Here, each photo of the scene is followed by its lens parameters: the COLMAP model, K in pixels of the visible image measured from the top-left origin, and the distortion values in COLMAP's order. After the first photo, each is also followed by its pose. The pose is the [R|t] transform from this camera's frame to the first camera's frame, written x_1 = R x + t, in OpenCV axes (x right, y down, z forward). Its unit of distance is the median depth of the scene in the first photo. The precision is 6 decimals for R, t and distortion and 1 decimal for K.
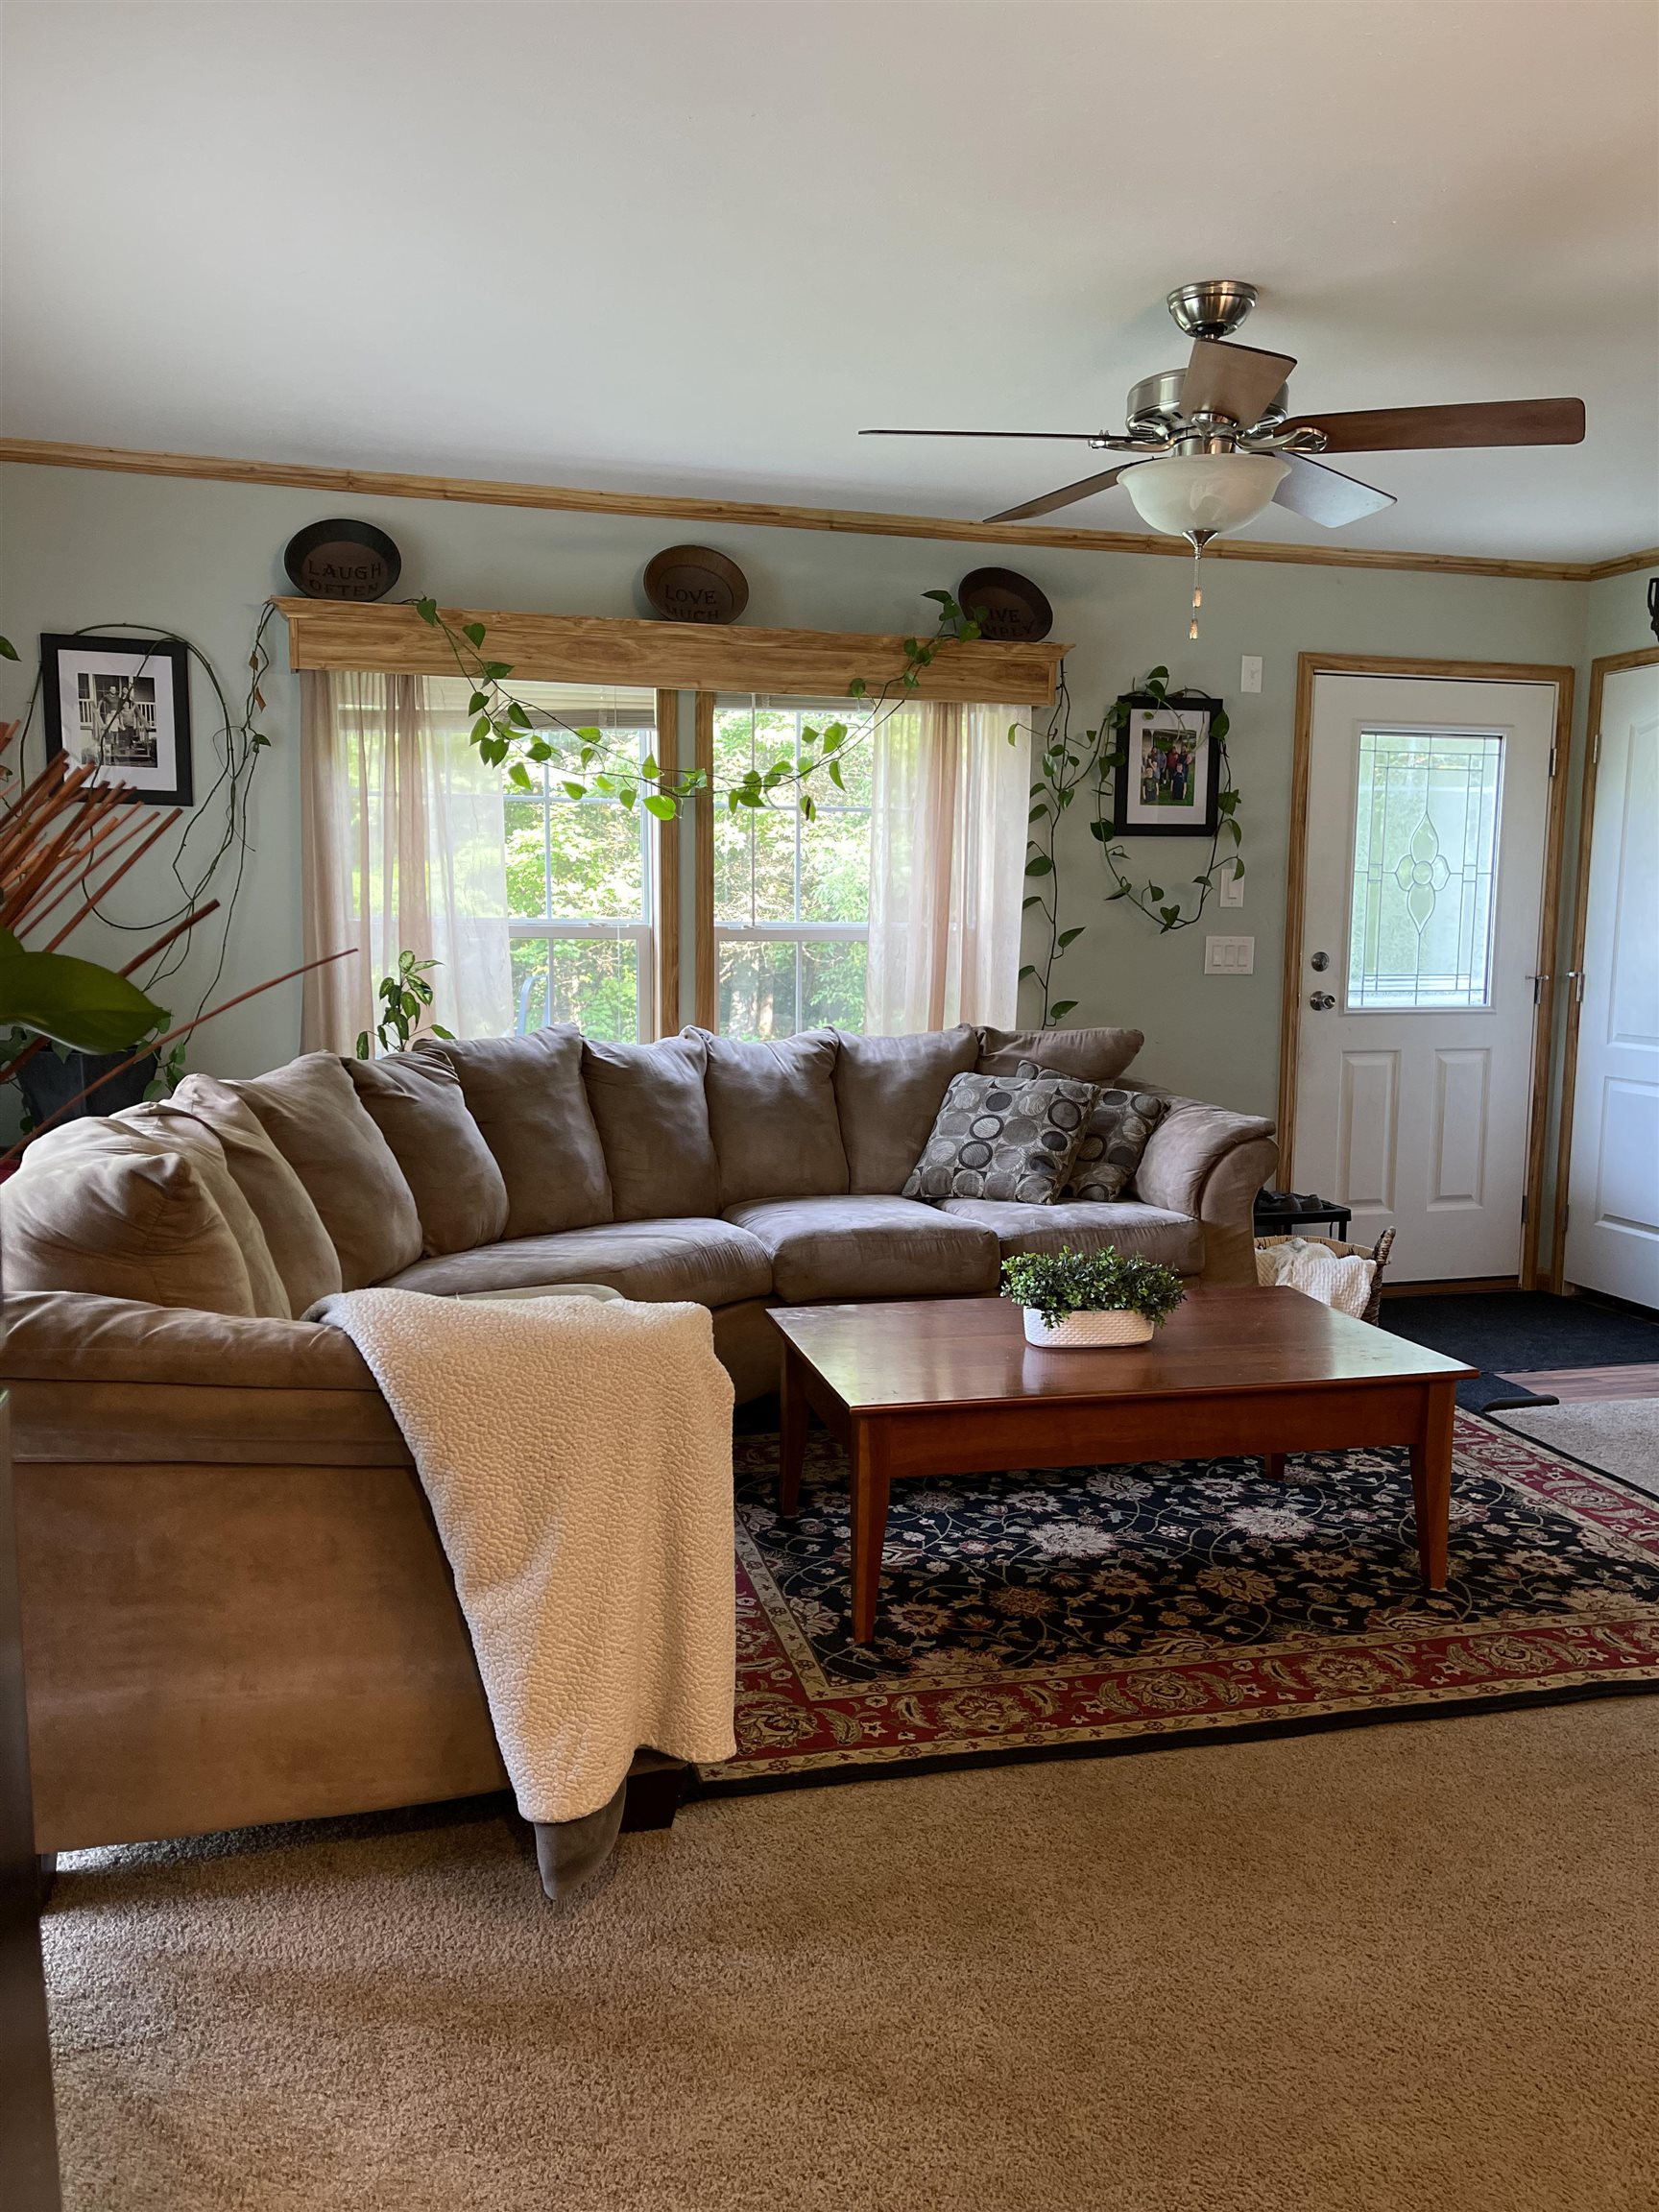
lens RADIAL K [[1679.1, 0, 831.4], [0, 1679.1, 1116.1], [0, 0, 1]] dist [0.076876, -0.099895]
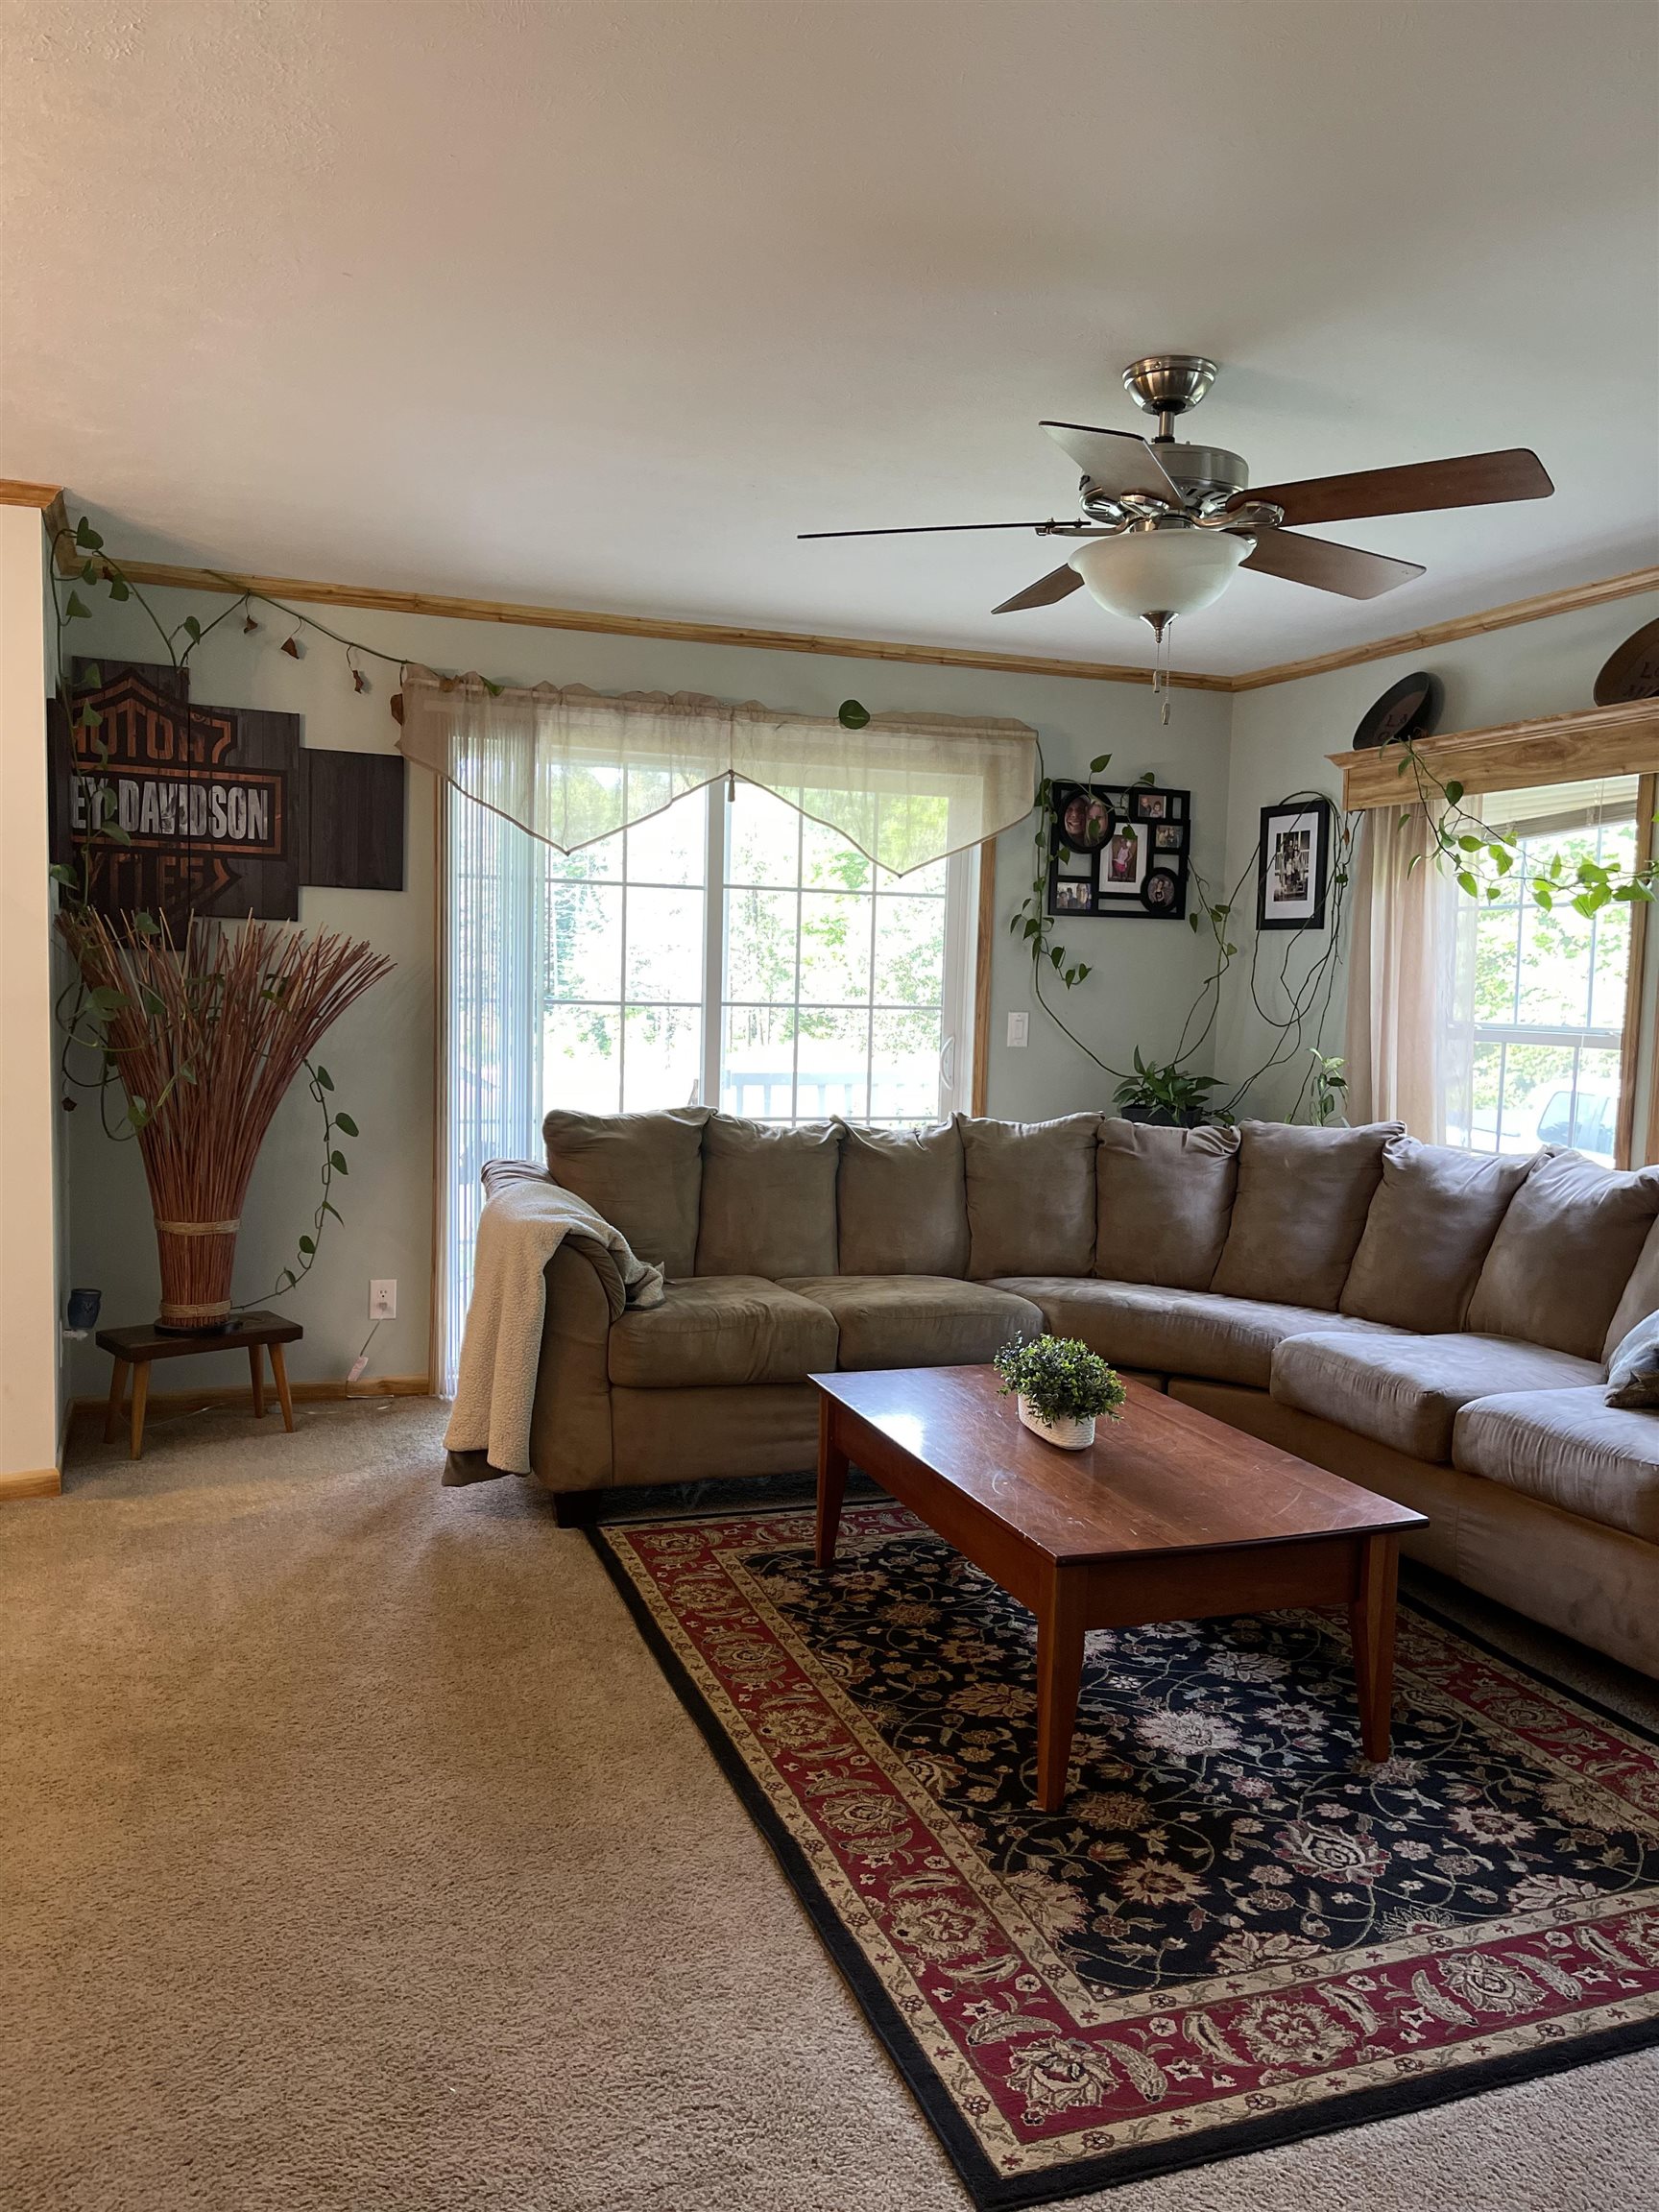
lens RADIAL K [[1656.9, 0, 833.1], [0, 1656.9, 1132.9], [0, 0, 1]] dist [0.073319, -0.093324]
pose [[0.095556, 0.085592, -0.991737, 1.090259], [-0.145258, 0.986831, 0.071173, -0.094446], [0.984768, 0.137257, 0.106731, 0.721520]]
